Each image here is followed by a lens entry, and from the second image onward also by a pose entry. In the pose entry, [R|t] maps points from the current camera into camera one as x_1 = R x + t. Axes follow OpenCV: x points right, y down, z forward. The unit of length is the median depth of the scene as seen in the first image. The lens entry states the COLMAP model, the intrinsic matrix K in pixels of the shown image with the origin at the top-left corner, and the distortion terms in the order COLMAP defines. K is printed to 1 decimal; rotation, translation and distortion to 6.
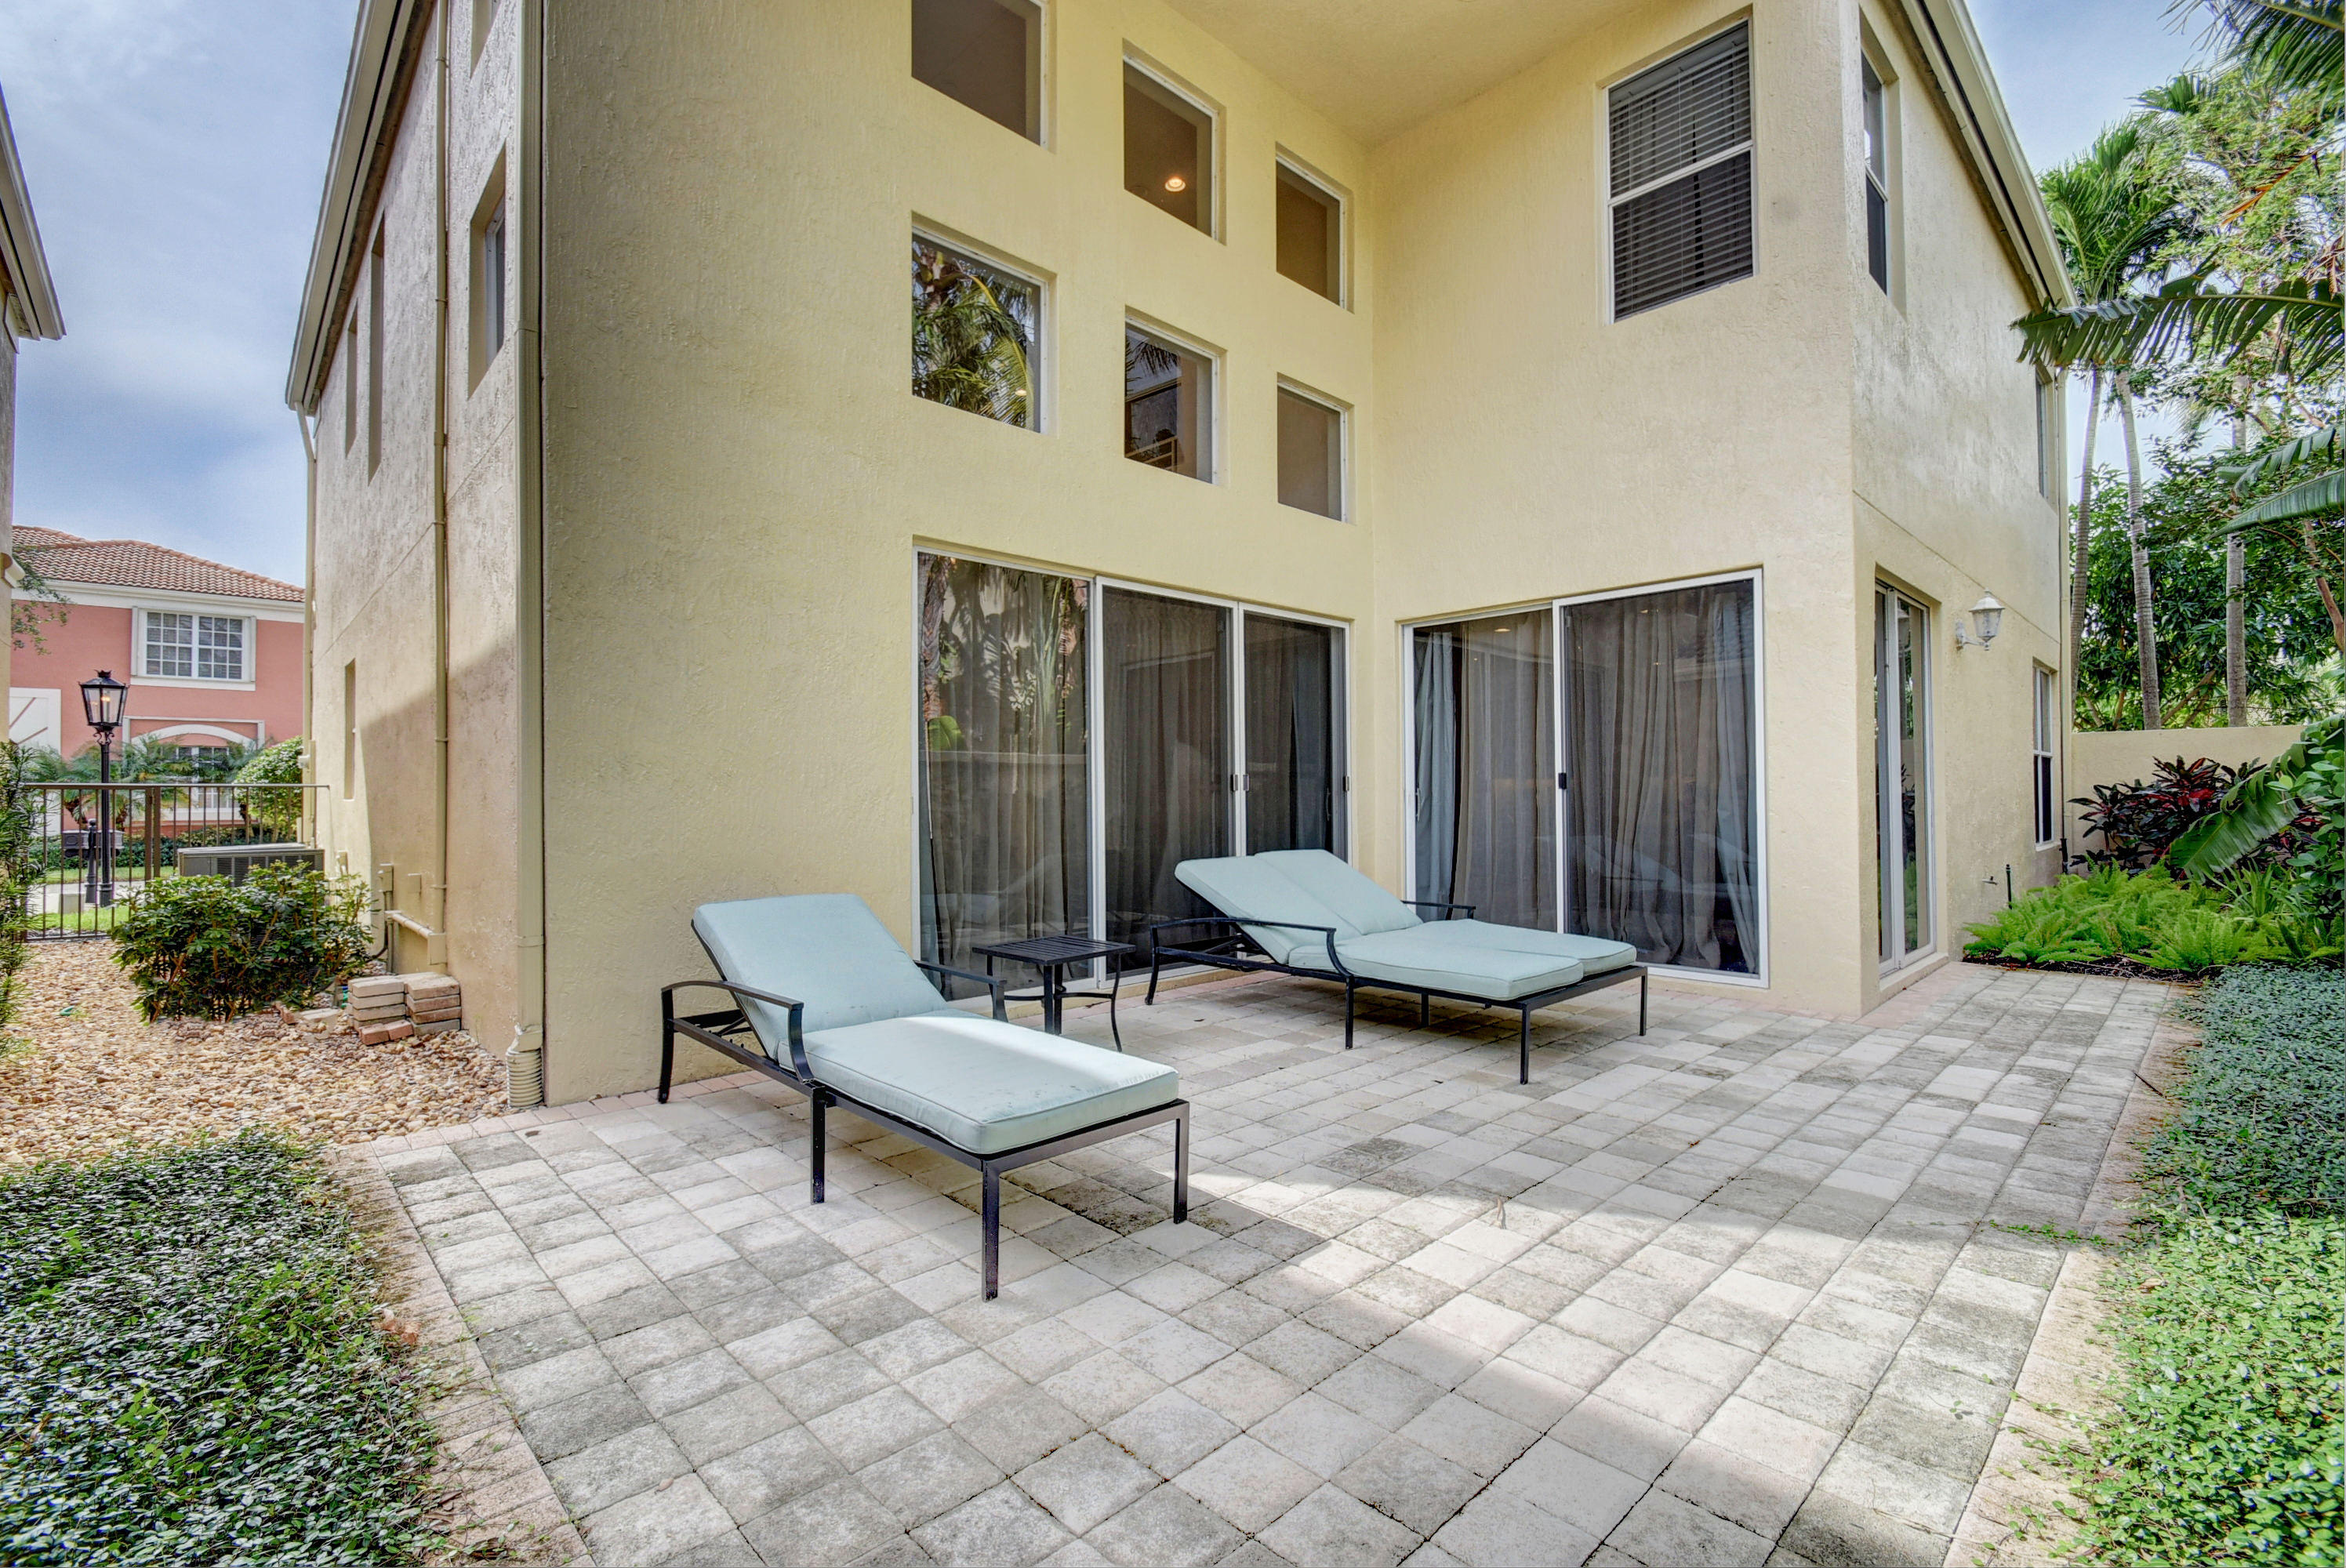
lens RADIAL K [[1029.3, 0, 1163.8], [0, 1029.3, 788.4], [0, 0, 1]] dist [0.005246, -0.011179]
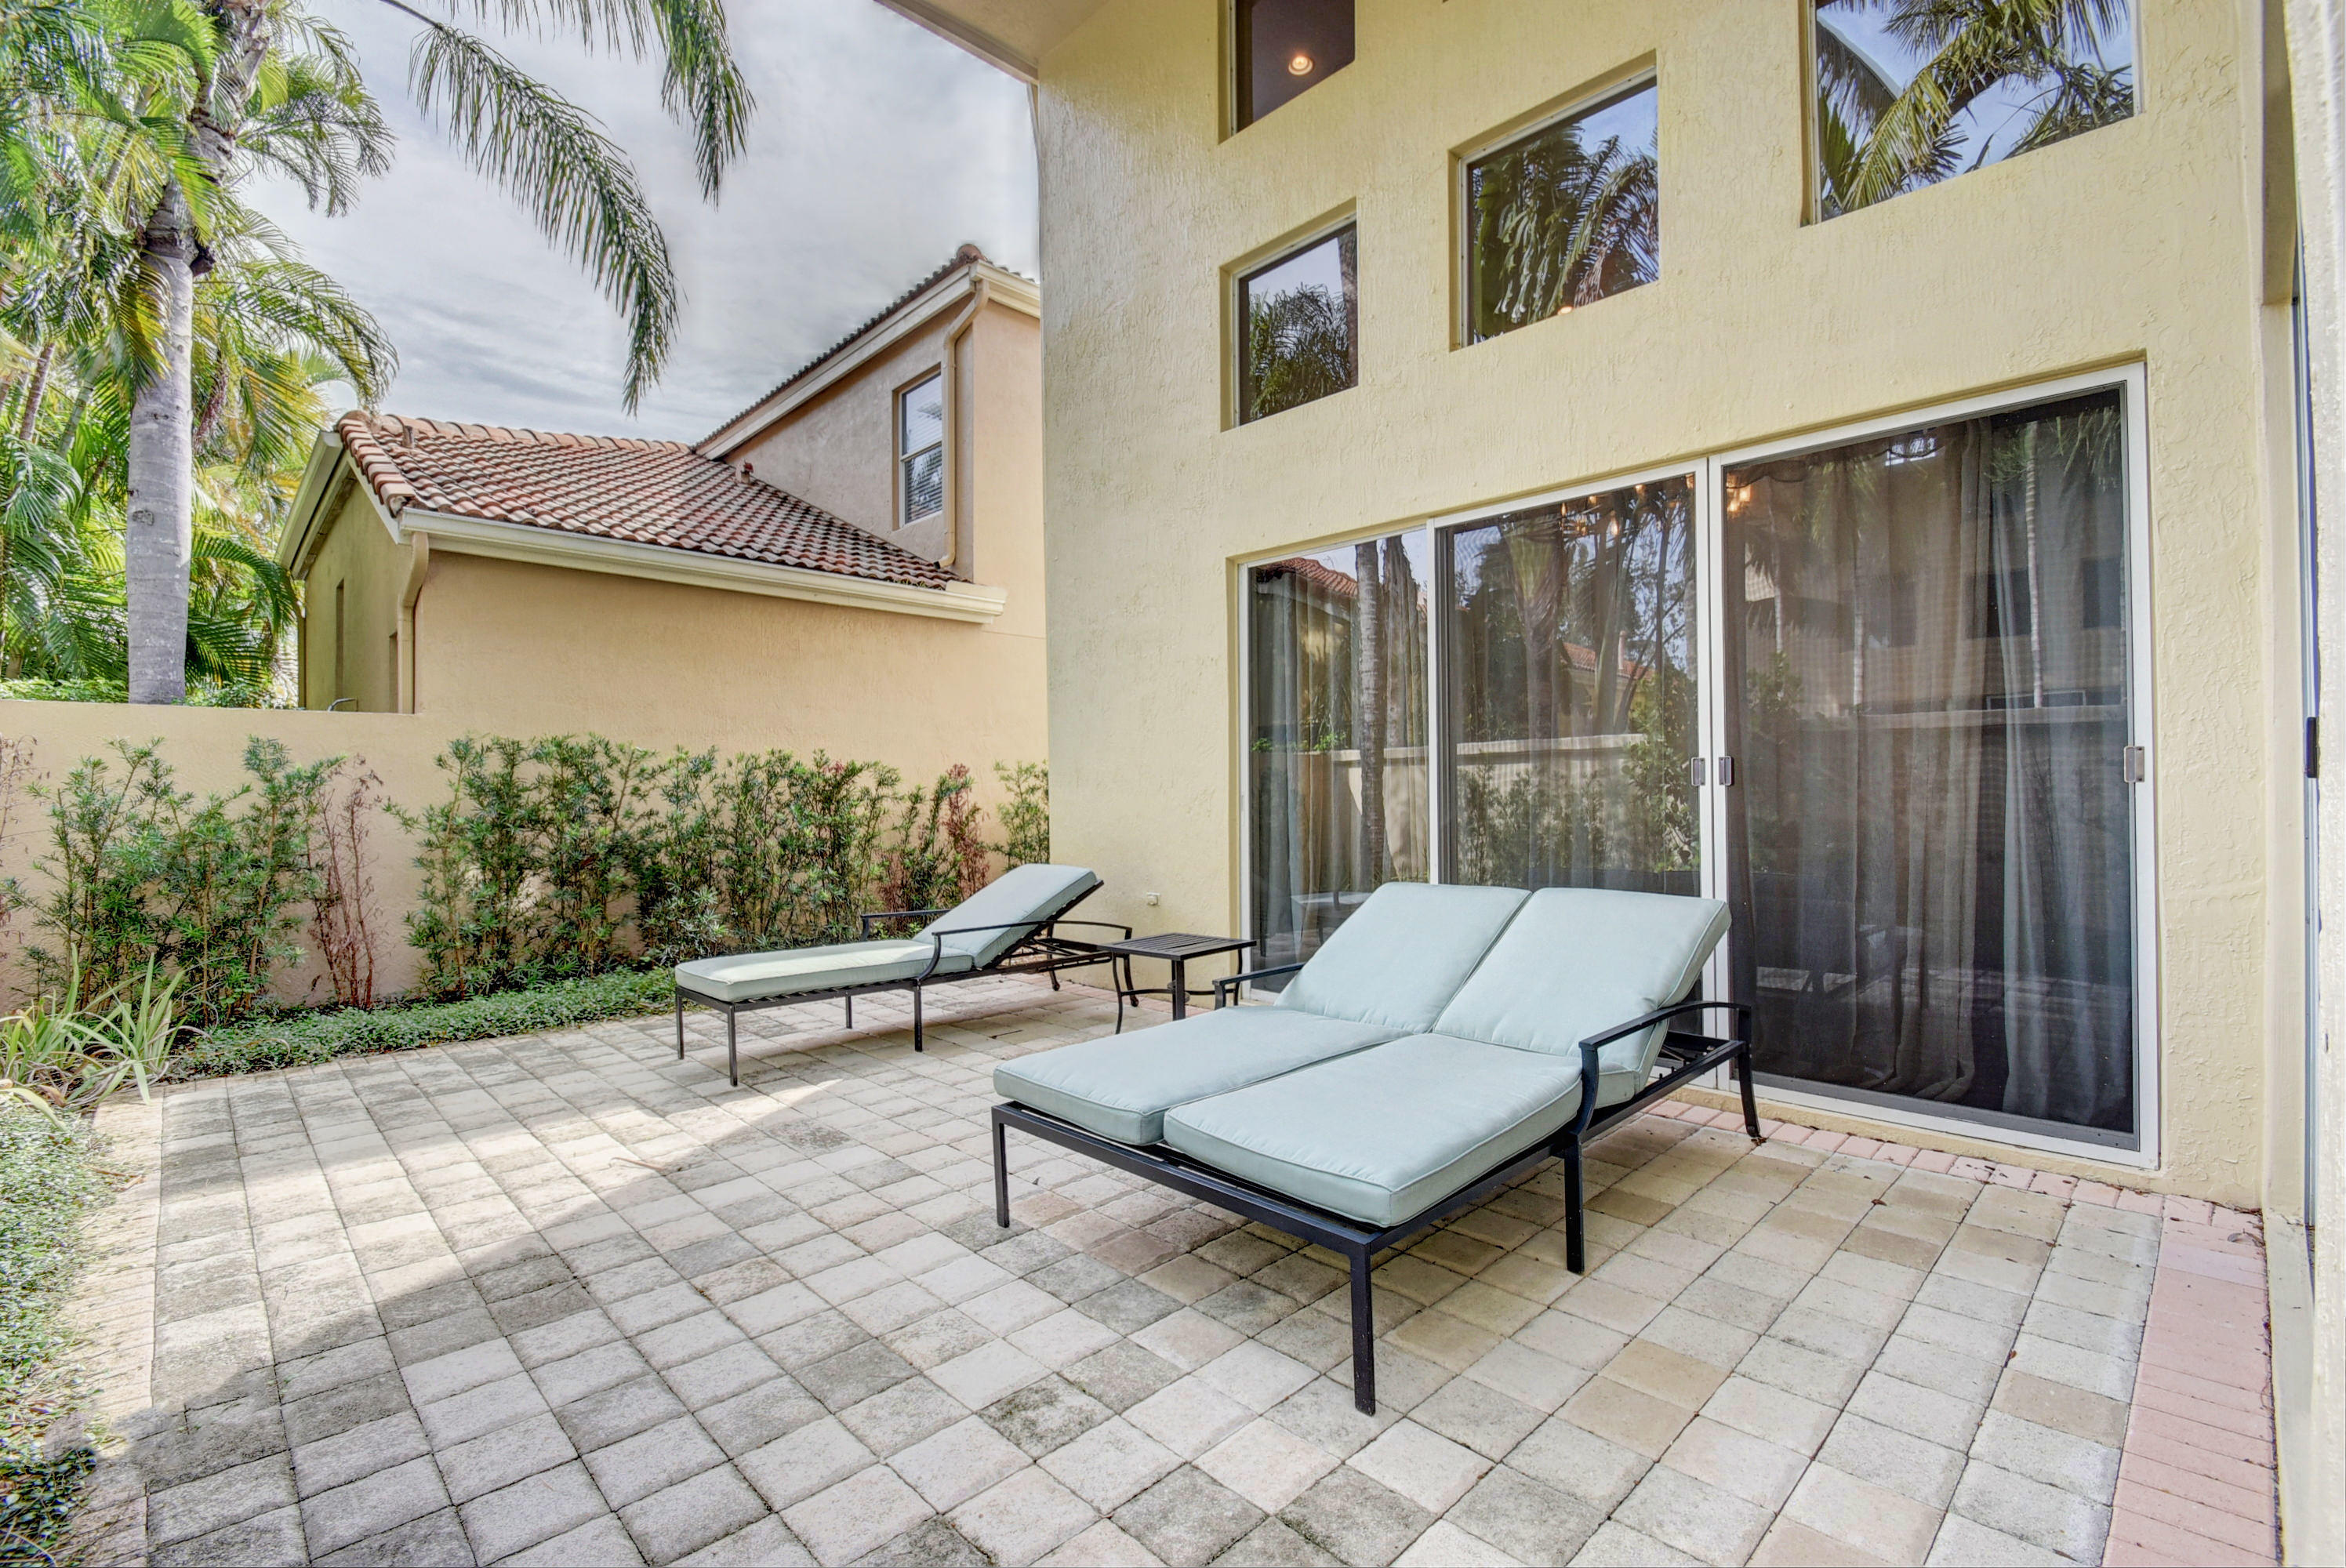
lens RADIAL K [[1029.3, 0, 1163.1], [0, 1029.3, 781.1], [0, 0, 1]] dist [0.005246, -0.011179]
pose [[0.010842, 0.002118, -0.999939, 1.427811], [0.017386, 0.999846, 0.002307, -0.013635], [0.999790, -0.017410, 0.010803, 1.518435]]
